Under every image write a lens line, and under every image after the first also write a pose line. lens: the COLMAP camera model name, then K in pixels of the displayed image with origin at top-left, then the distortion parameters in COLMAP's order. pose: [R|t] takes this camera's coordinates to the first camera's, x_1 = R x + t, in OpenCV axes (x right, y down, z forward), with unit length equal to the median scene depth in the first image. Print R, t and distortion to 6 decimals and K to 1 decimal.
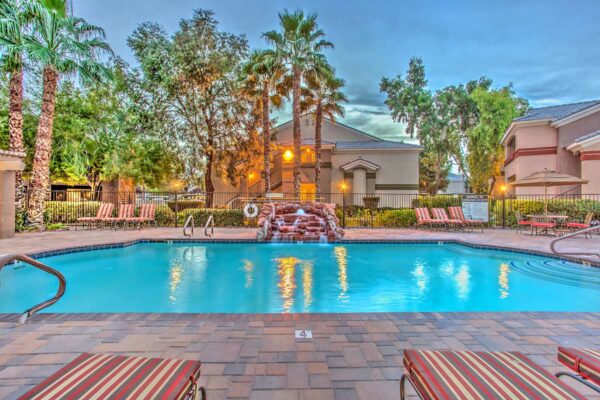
lens RADIAL K [[289.2, 0, 297.7], [0, 289.2, 199.2], [0, 0, 1]] dist [-0.056774, 0.026704]
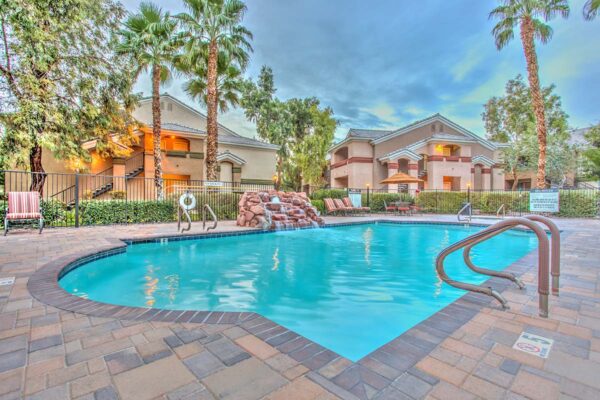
lens RADIAL K [[289.2, 0, 297.7], [0, 289.2, 199.2], [0, 0, 1]] dist [-0.056774, 0.026704]
pose [[0.758806, -0.001250, 0.651316, -0.344309], [-0.003771, 0.999973, 0.006313, 0.019697], [-0.651306, -0.007247, 0.758781, 0.117137]]
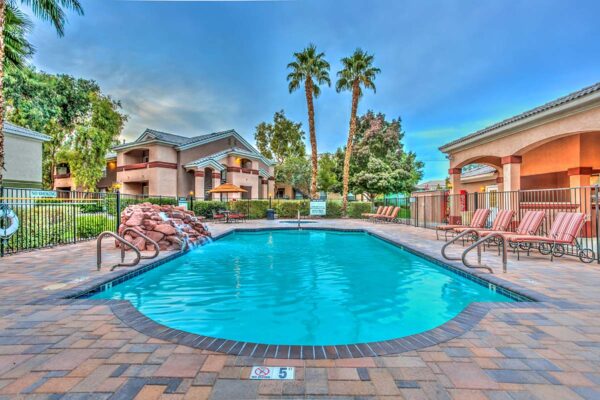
lens RADIAL K [[286.7, 0, 296.2], [0, 286.7, 198.4], [0, 0, 1]] dist [-0.046704, 0.031969]
pose [[0.041210, 0.011171, 0.999088, -0.482121], [-0.005452, 0.999925, -0.010956, -0.000464], [-0.999136, -0.004996, 0.041268, 0.336643]]
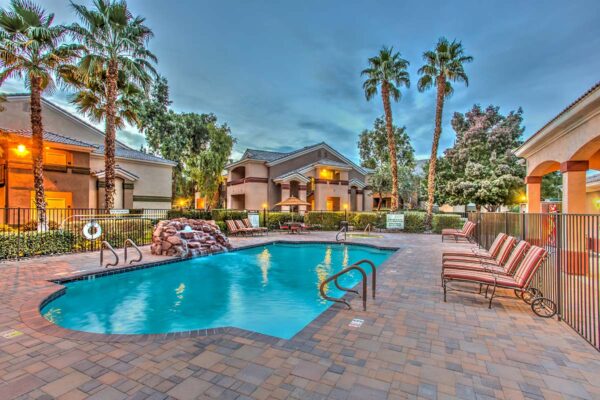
lens RADIAL K [[292.4, 0, 297.7], [0, 292.4, 208.7], [0, 0, 1]] dist [-0.051846, 0.032323]
pose [[0.471020, 0.001004, 0.882122, -0.454083], [-0.011119, 0.999927, 0.004799, -0.025024], [-0.882053, -0.012069, 0.470996, 0.068824]]
